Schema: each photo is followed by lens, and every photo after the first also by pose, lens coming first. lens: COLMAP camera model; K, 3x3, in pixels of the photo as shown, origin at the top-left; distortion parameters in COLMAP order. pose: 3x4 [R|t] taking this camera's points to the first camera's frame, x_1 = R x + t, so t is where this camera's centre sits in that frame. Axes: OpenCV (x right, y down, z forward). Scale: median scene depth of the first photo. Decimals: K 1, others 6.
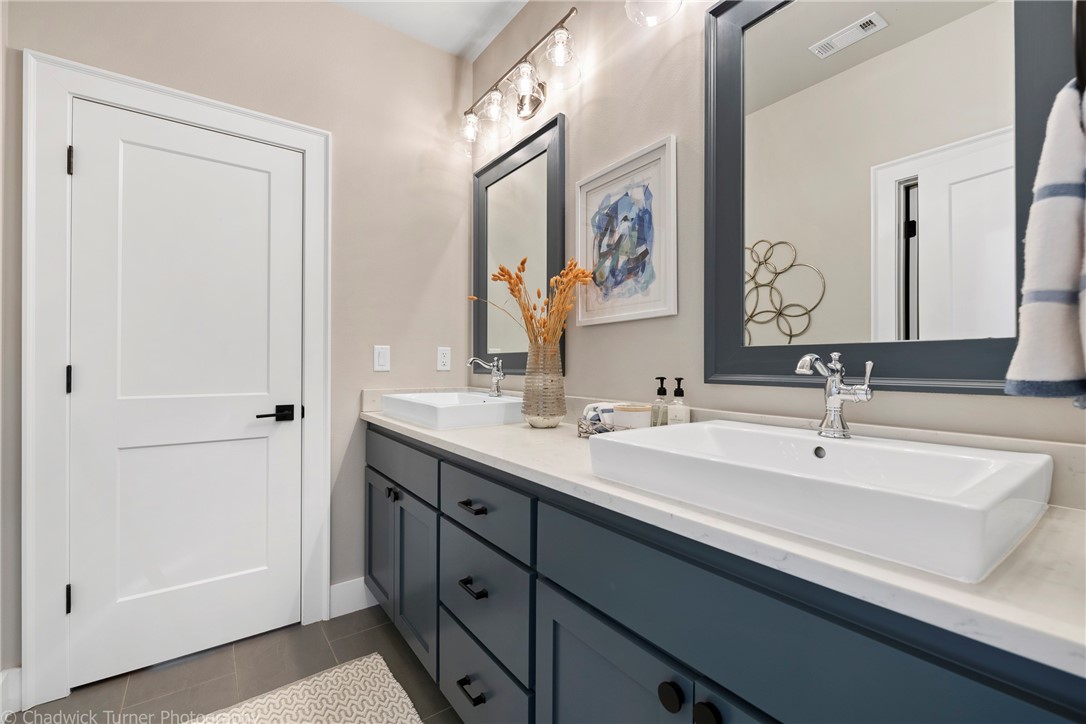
lens RADIAL K [[464.7, 0, 541.9], [0, 464.7, 362.9], [0, 0, 1]] dist [0.003378, -0.000918]
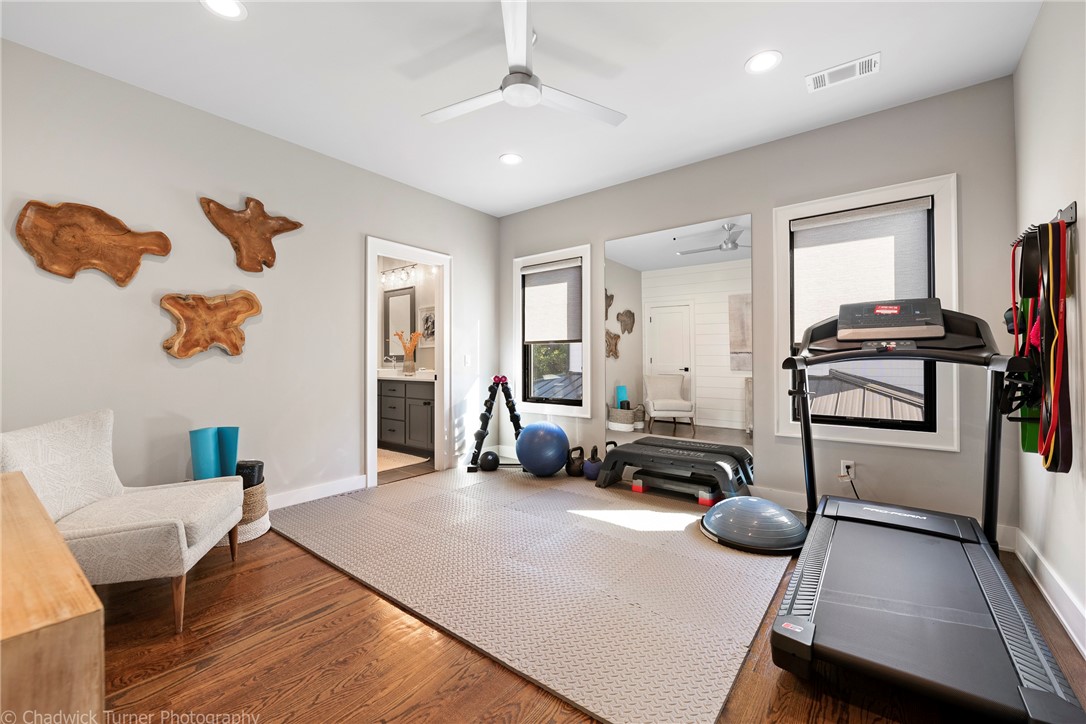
lens RADIAL K [[464.7, 0, 545.1], [0, 464.7, 362.1], [0, 0, 1]] dist [0.003378, -0.000918]
pose [[0.965828, -0.003916, 0.259153, 0.092318], [0.004394, 0.999990, -0.001266, 0.039707], [-0.259146, 0.002361, 0.965835, -2.810443]]
